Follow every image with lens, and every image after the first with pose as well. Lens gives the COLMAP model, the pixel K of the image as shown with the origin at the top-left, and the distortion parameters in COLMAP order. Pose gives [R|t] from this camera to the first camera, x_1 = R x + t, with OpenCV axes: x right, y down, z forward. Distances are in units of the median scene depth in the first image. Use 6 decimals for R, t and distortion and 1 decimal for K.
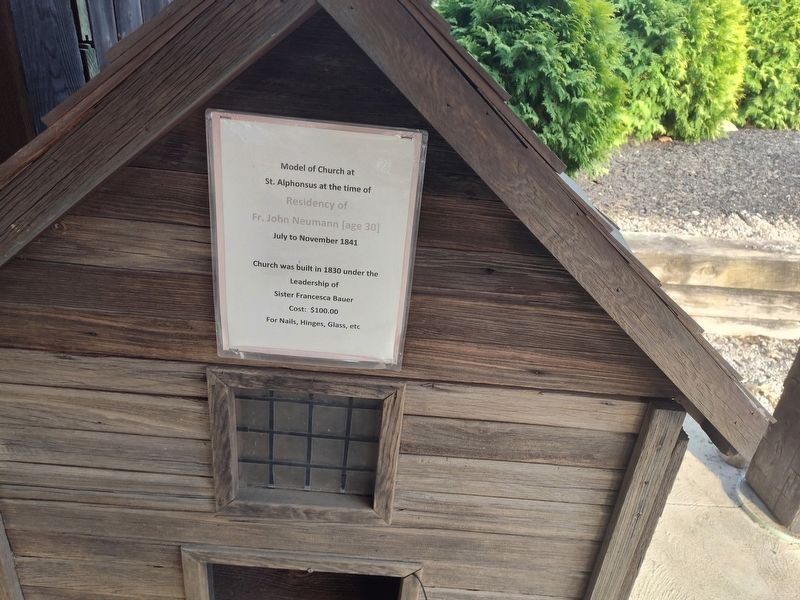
lens RADIAL K [[551.5, 0, 399.6], [0, 551.5, 292.2], [0, 0, 1]] dist [0.000931, -0.002895]
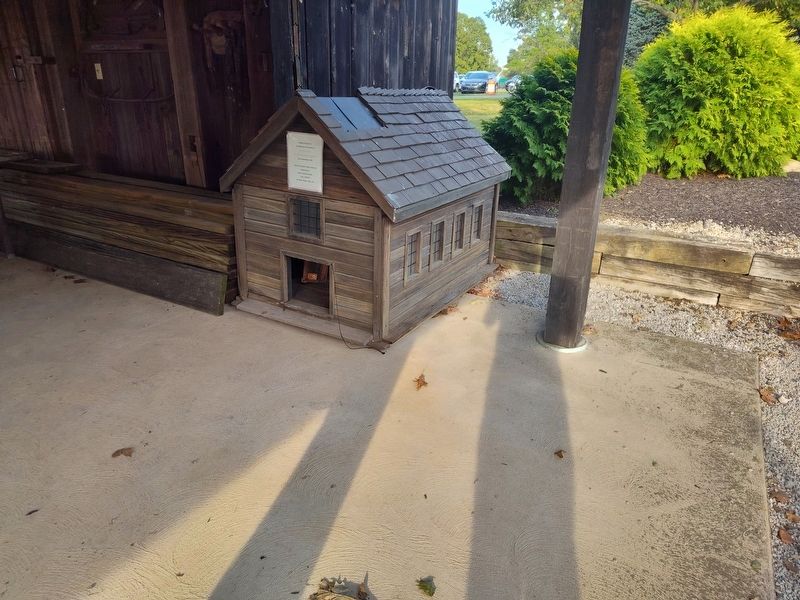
lens RADIAL K [[551.5, 0, 401.6], [0, 551.5, 303.9], [0, 0, 1]] dist [0.000931, -0.002895]
pose [[0.874796, 0.126089, -0.467797, 0.700212], [-0.166092, 0.985079, -0.045082, 0.284521], [0.455133, 0.117135, 0.882685, -0.620269]]
